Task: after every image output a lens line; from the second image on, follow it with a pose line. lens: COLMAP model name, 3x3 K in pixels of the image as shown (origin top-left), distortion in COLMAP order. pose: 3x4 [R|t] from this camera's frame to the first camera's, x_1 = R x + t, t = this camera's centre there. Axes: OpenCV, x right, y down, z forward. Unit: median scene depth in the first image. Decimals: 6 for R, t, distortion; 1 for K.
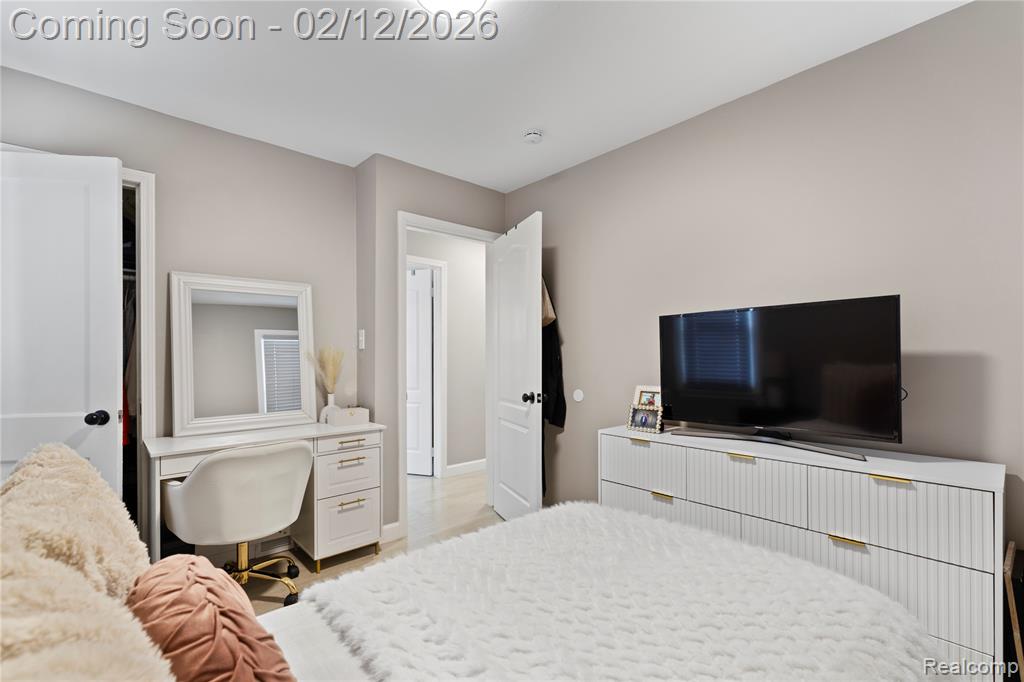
lens RADIAL K [[448.2, 0, 513.9], [0, 448.2, 349.2], [0, 0, 1]] dist [-0.005145, 0.000606]
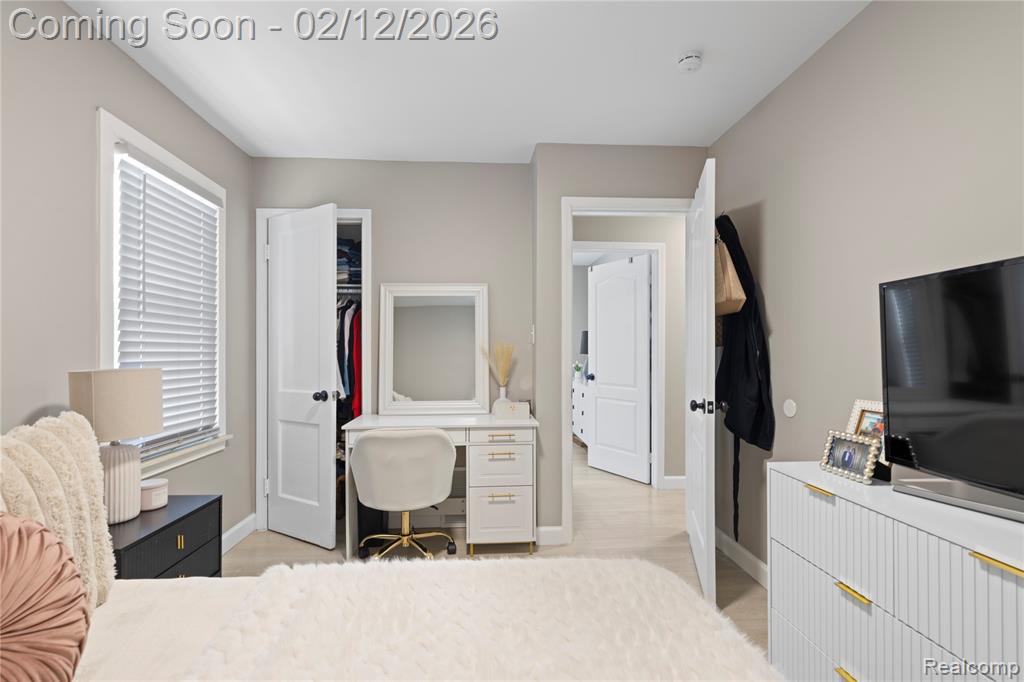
lens RADIAL K [[448.2, 0, 514.2], [0, 448.2, 344.1], [0, 0, 1]] dist [-0.005145, 0.000606]
pose [[0.779328, -0.007547, -0.626571, 0.288582], [0.008577, 0.999962, -0.001377, 0.001794], [0.626558, -0.004301, 0.779363, 0.226196]]
